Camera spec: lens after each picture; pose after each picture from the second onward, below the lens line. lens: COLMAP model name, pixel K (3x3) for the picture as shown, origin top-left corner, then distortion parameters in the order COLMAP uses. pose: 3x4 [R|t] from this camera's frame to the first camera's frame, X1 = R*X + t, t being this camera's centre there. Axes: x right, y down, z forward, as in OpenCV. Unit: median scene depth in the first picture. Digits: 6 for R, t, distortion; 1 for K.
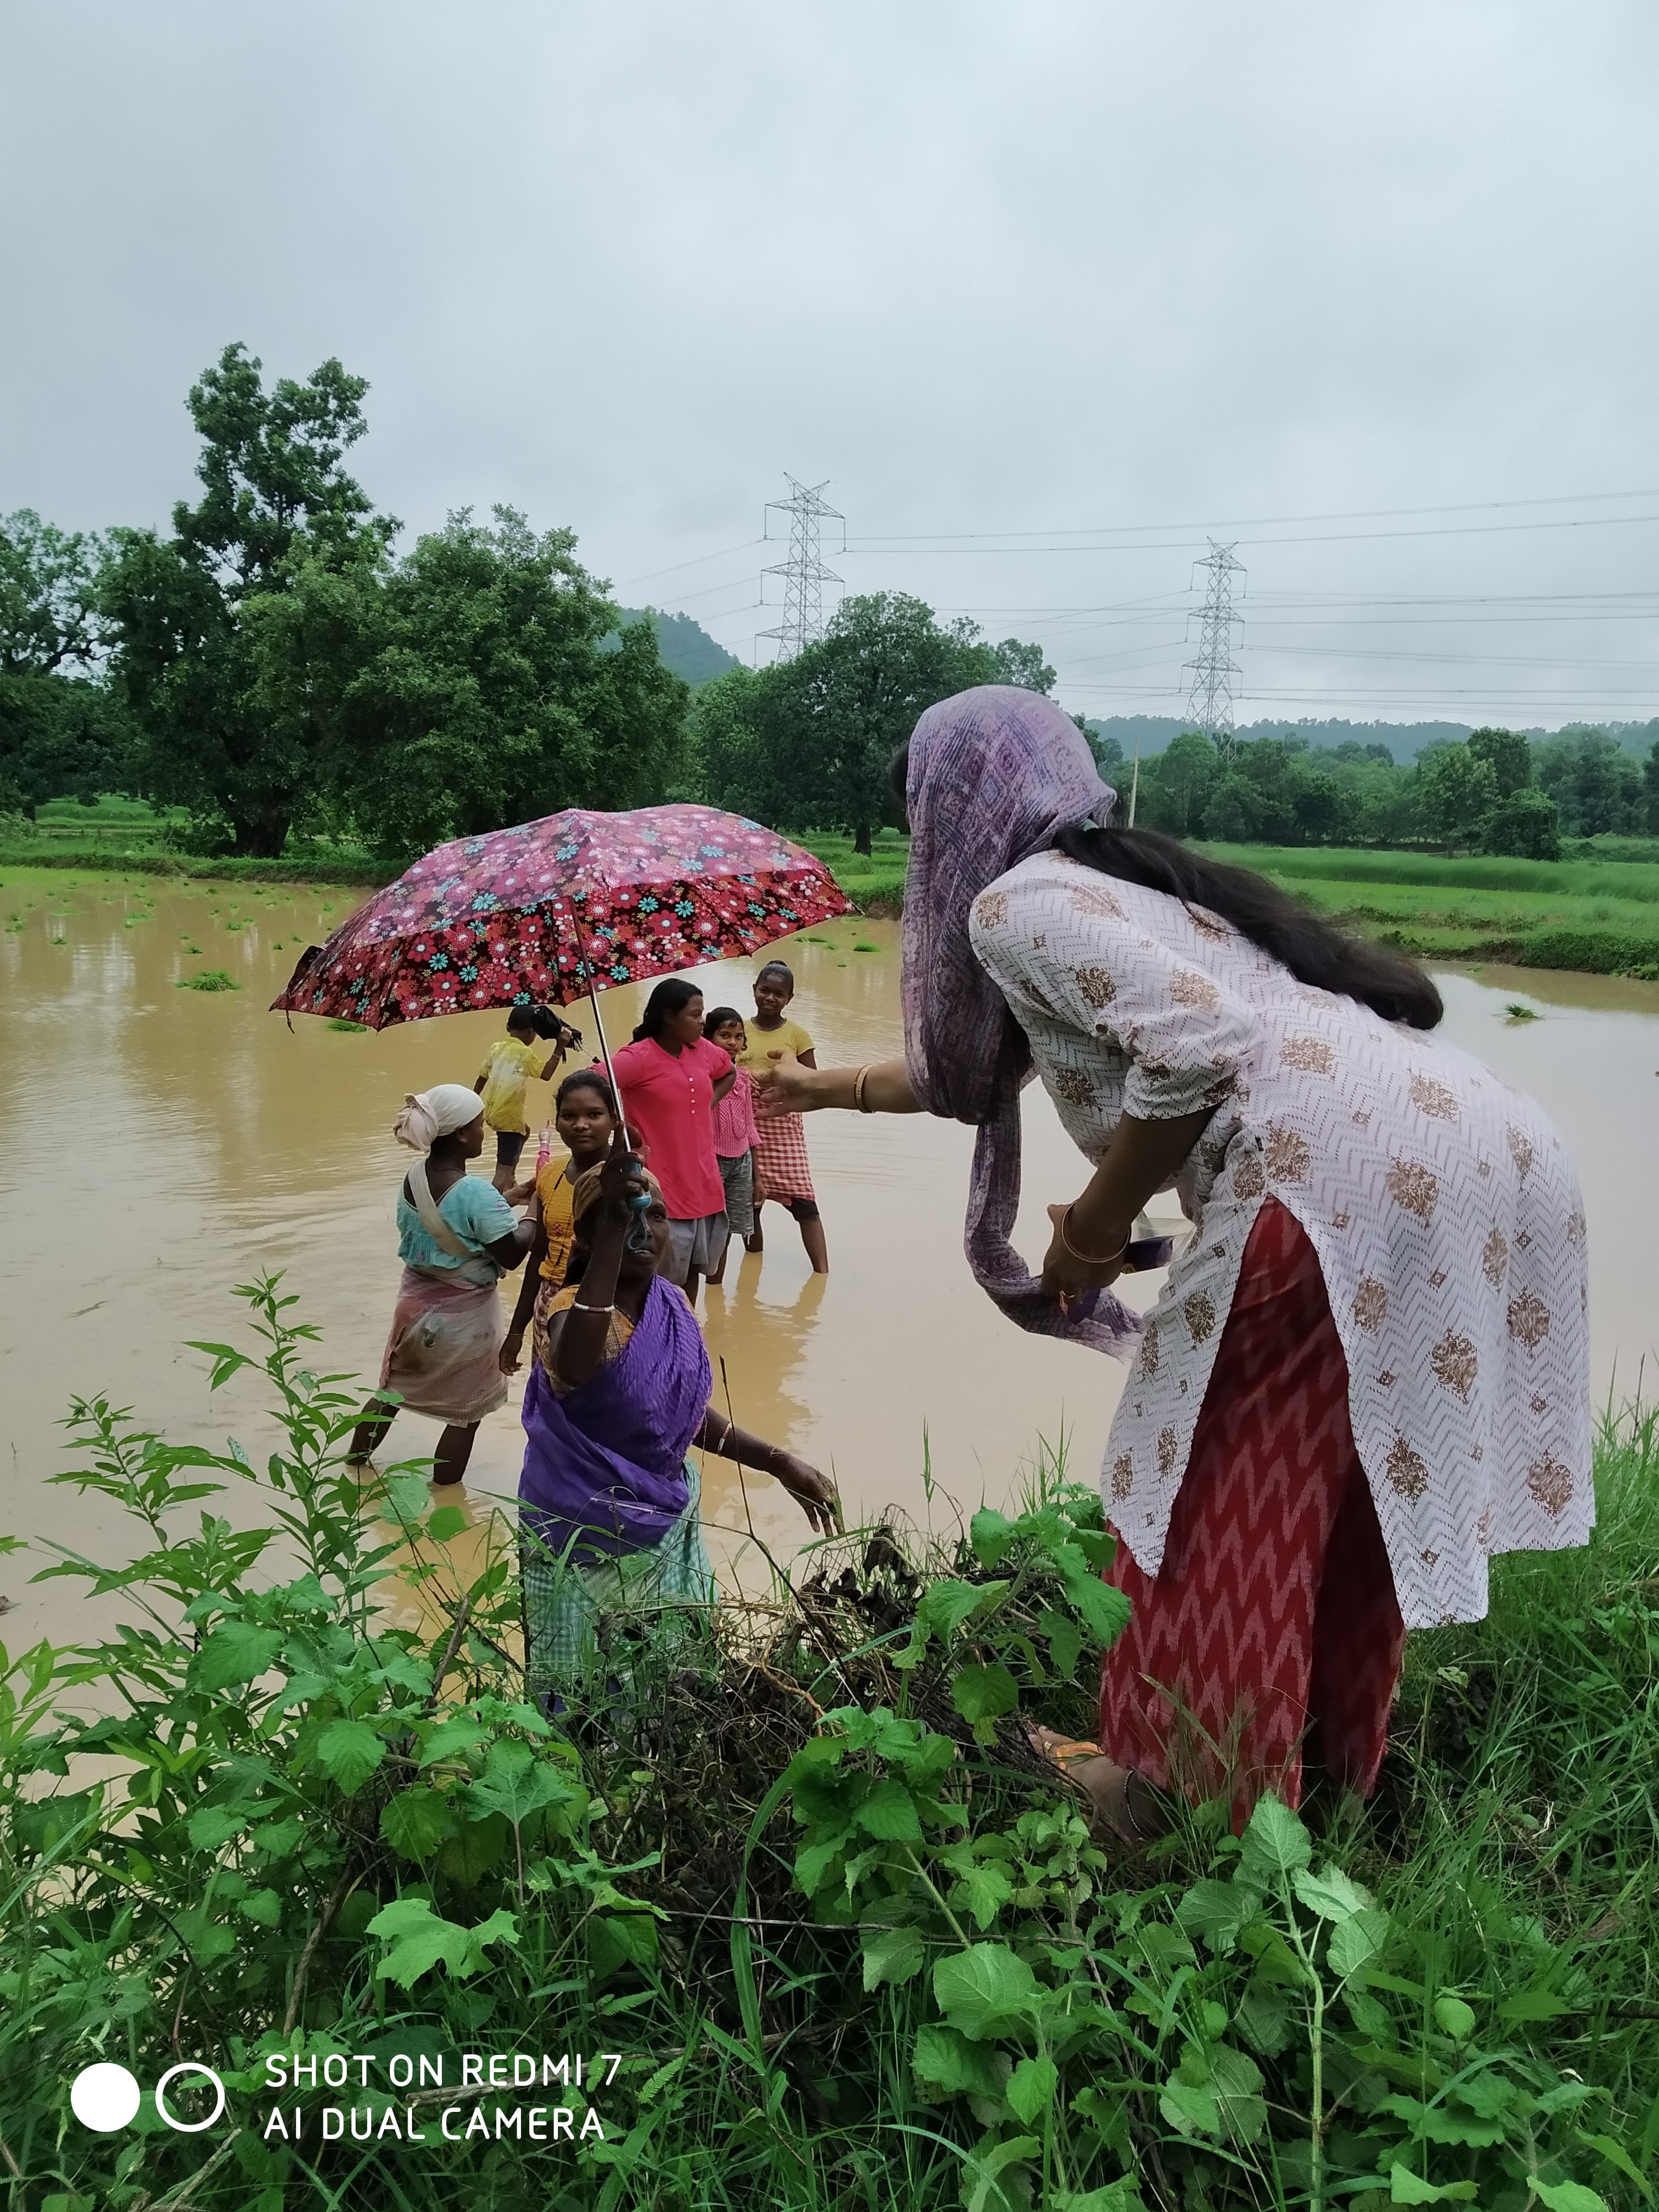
lens RADIAL K [[1846.1, 0, 823.4], [0, 1846.1, 1136.2], [0, 0, 1]] dist [0.083483, -0.212495]
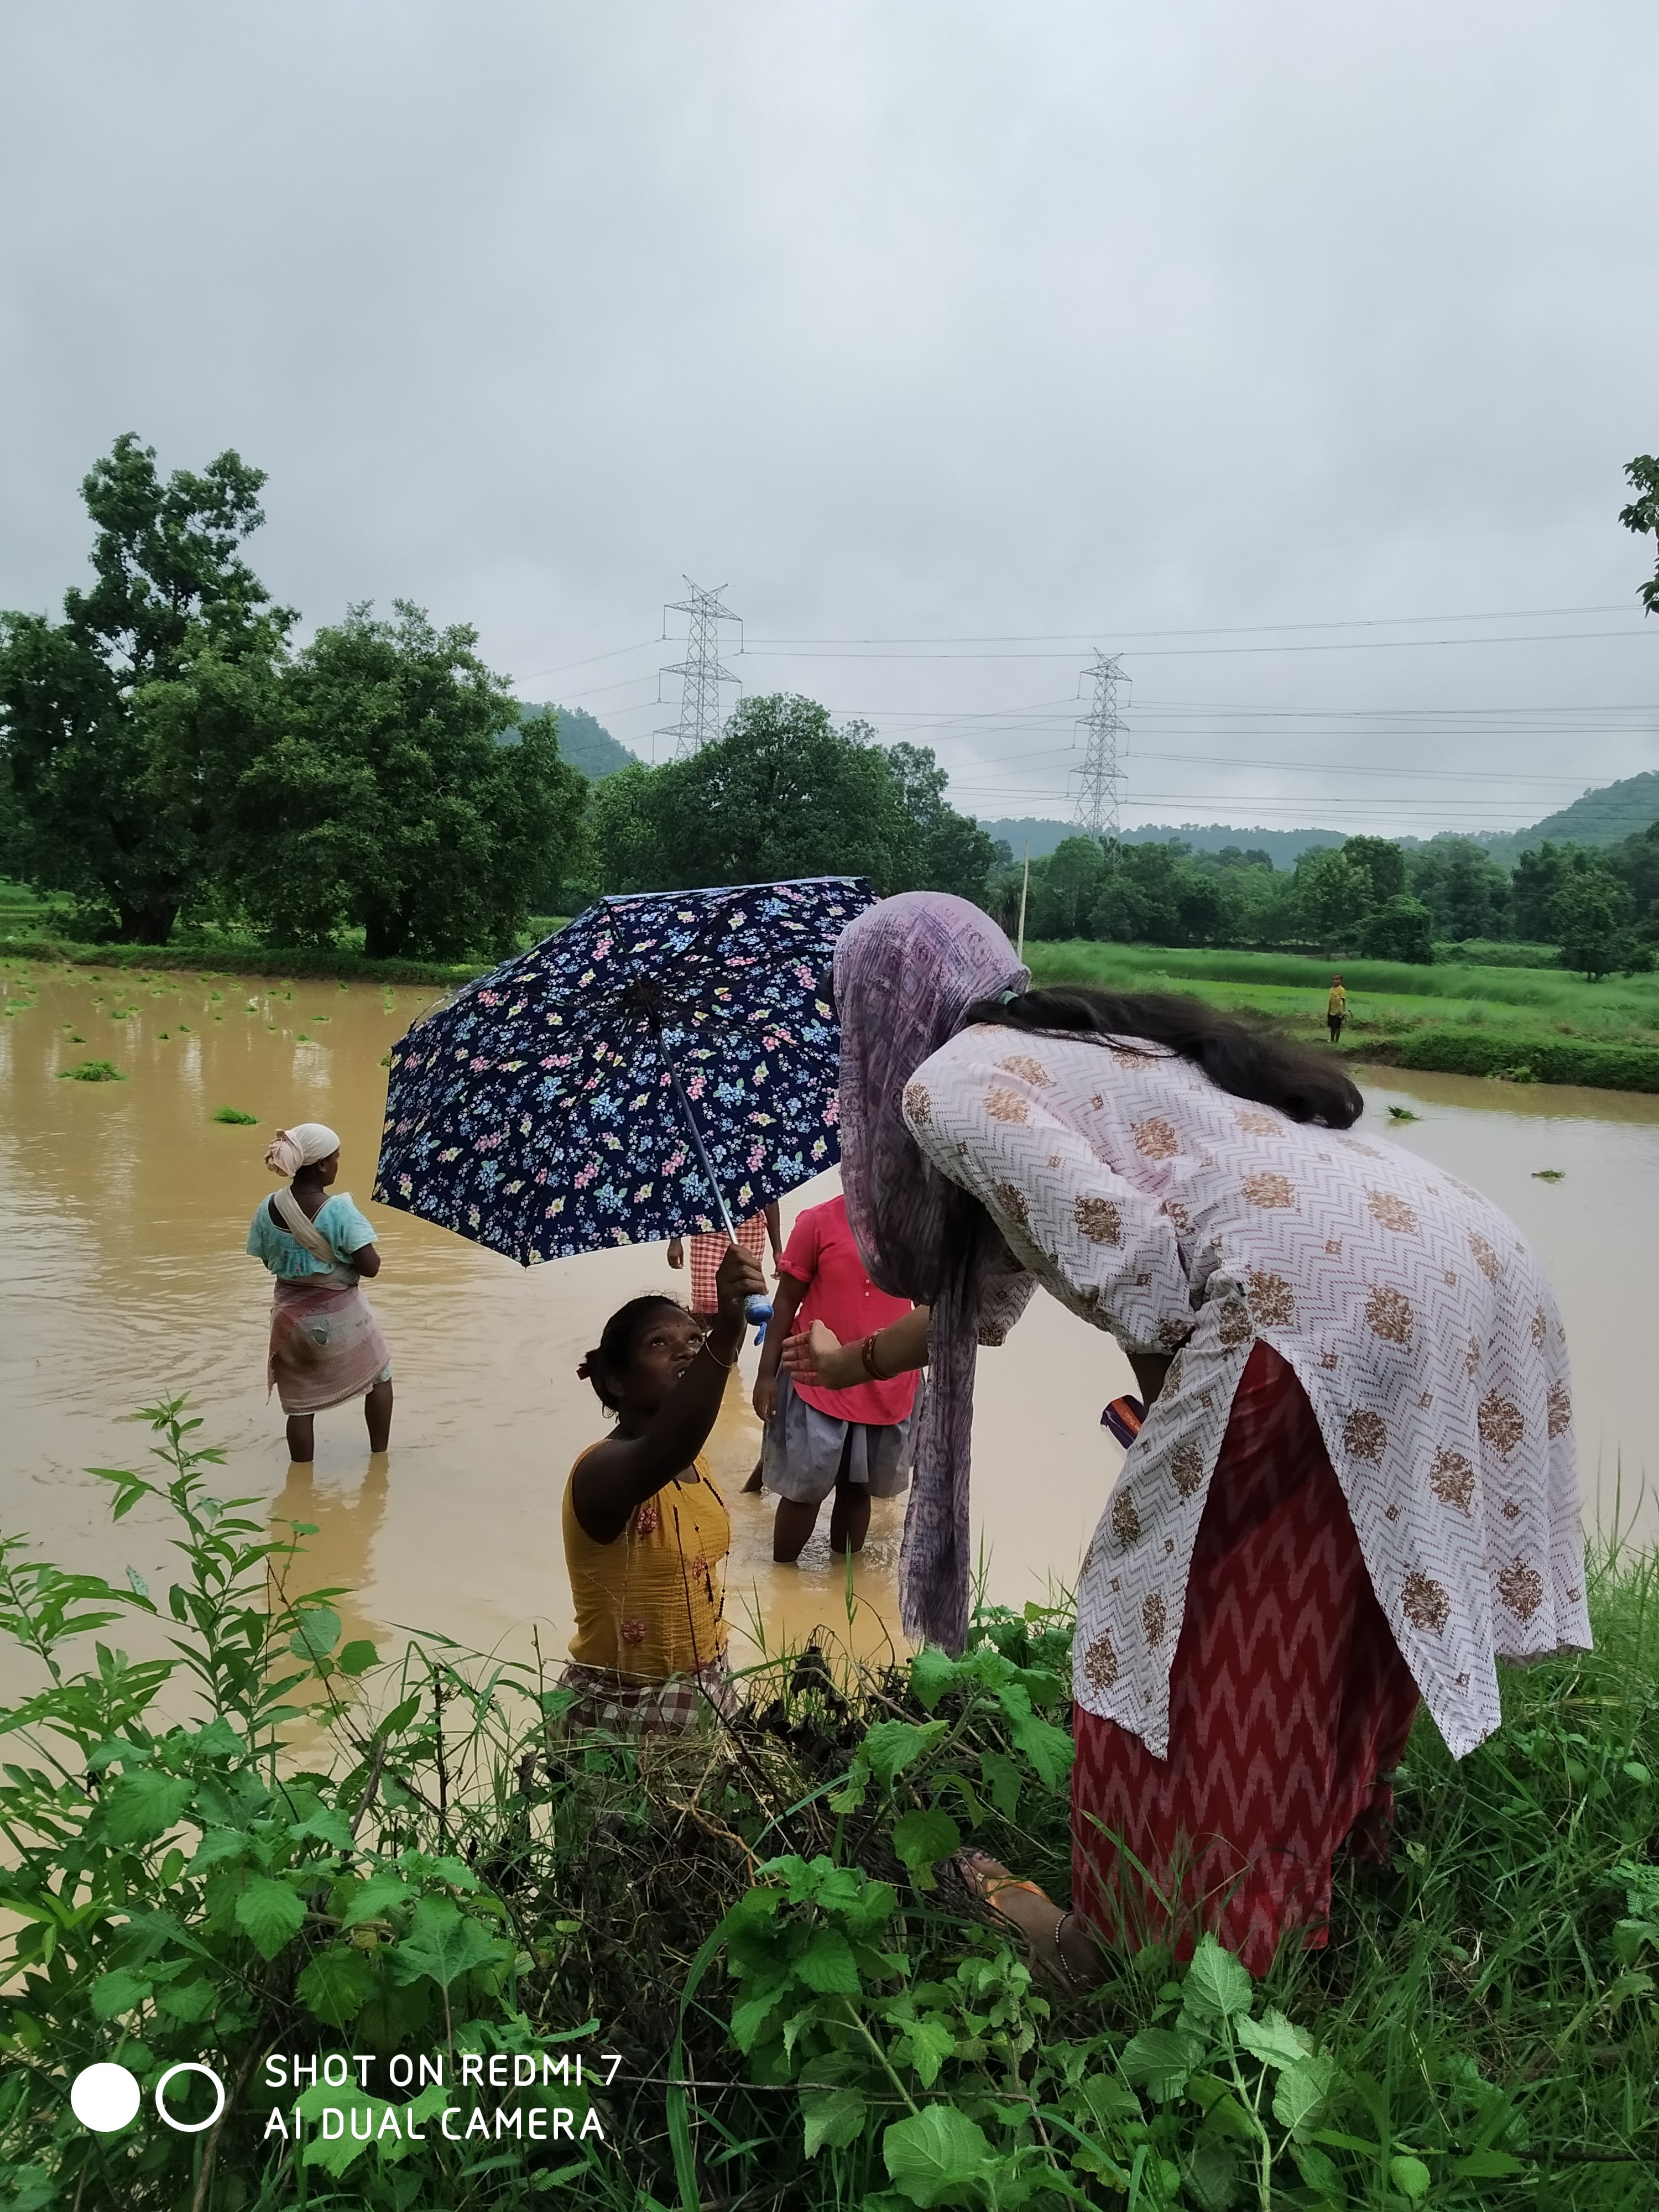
lens RADIAL K [[1849.2, 0, 829.5], [0, 1849.2, 1106.0], [0, 0, 1]] dist [0.065804, -0.131282]
pose [[0.997809, 0.008245, 0.065650, -0.006288], [-0.004186, 0.998084, -0.061735, -0.005178], [-0.066033, 0.061325, 0.995931, -0.000654]]
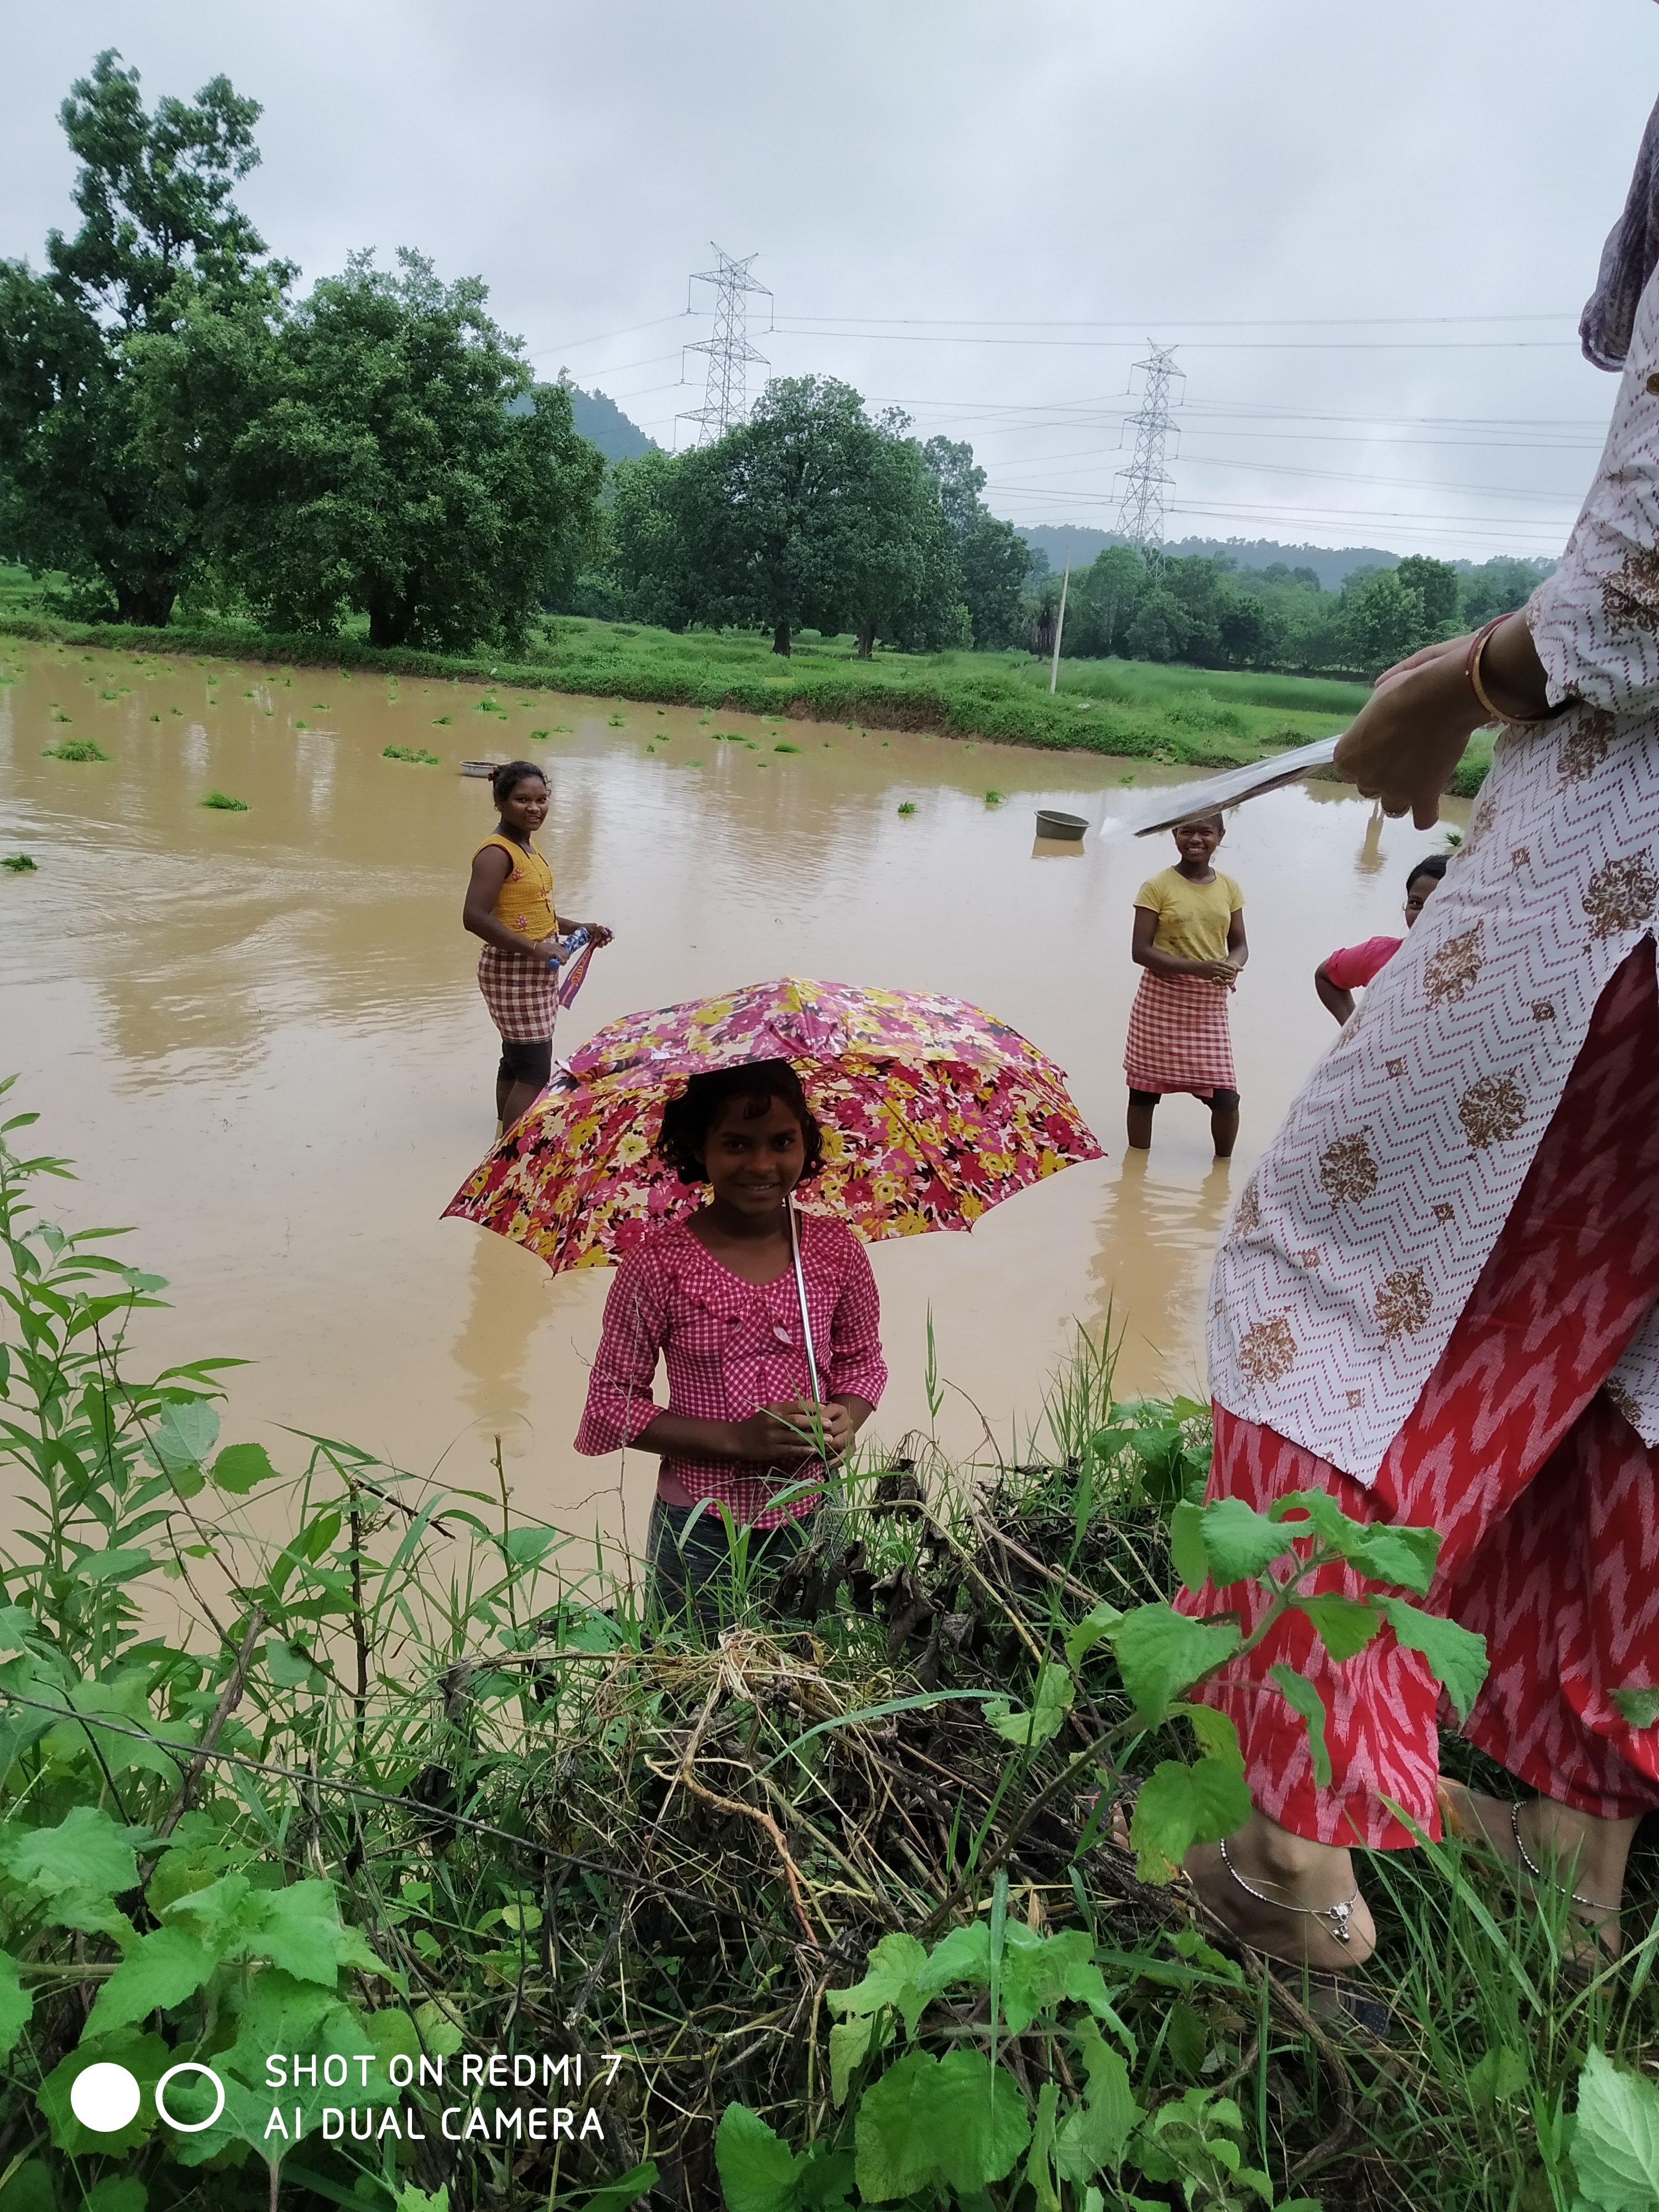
lens RADIAL K [[1691.9, 0, 805.8], [0, 1691.9, 1146.8], [0, 0, 1]] dist [0.035833, -0.074772]
pose [[0.997892, 0.029522, 0.057793, -0.010589], [-0.035714, 0.993375, 0.109231, 0.005699], [-0.054186, -0.111065, 0.992335, 0.103444]]
